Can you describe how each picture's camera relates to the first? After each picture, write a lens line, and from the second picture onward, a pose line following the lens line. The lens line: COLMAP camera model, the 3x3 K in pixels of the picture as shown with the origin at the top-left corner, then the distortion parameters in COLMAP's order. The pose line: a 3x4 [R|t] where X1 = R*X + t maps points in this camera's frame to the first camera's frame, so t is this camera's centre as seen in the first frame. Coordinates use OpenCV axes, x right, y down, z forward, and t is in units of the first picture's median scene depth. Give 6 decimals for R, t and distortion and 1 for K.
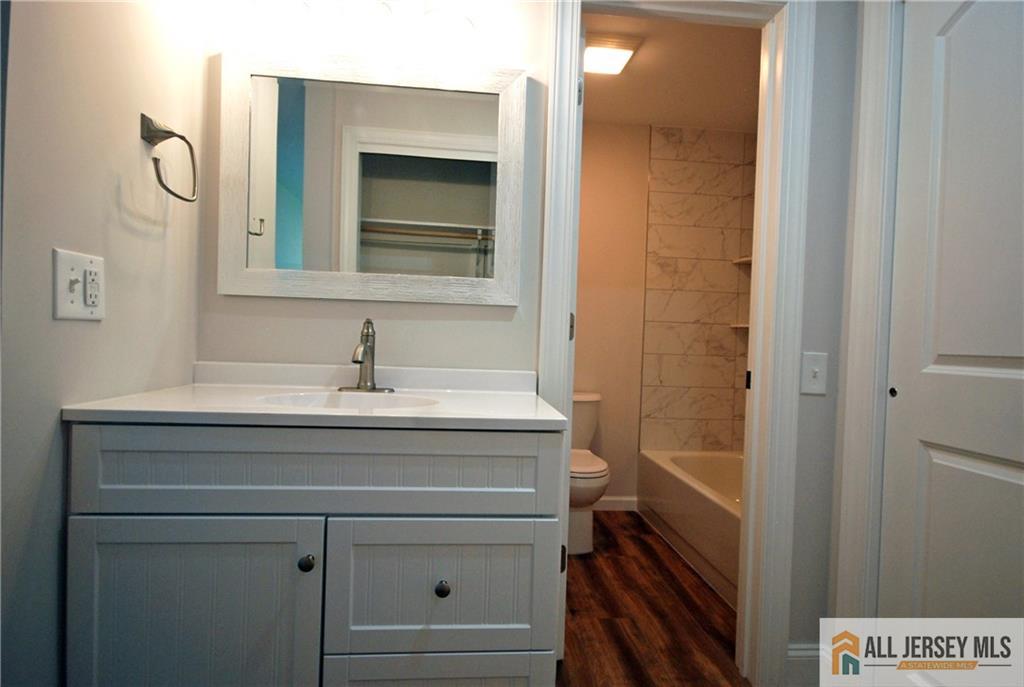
lens RADIAL K [[532.0, 0, 508.2], [0, 532.0, 349.2], [0, 0, 1]] dist [0.004524, 0.003347]
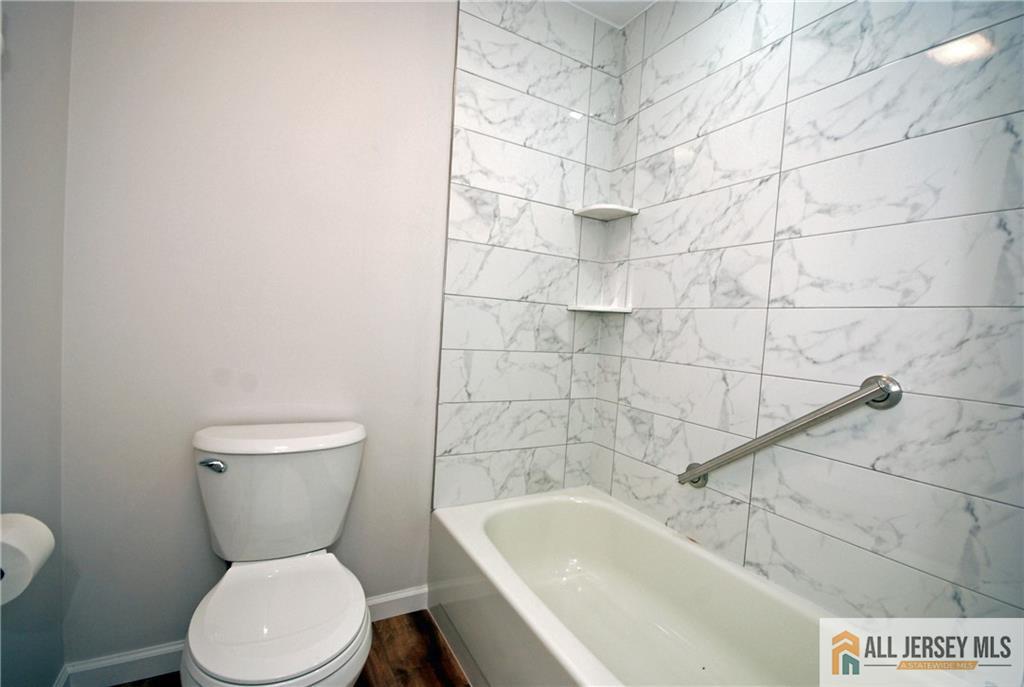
lens RADIAL K [[450.2, 0, 507.7], [0, 450.2, 347.1], [0, 0, 1]] dist [0.003529, -0.005697]
pose [[0.913295, 0.001847, 0.407296, 0.116188], [-0.022957, 0.998633, 0.046950, -0.019111], [-0.406652, -0.052230, 0.912089, 0.510693]]
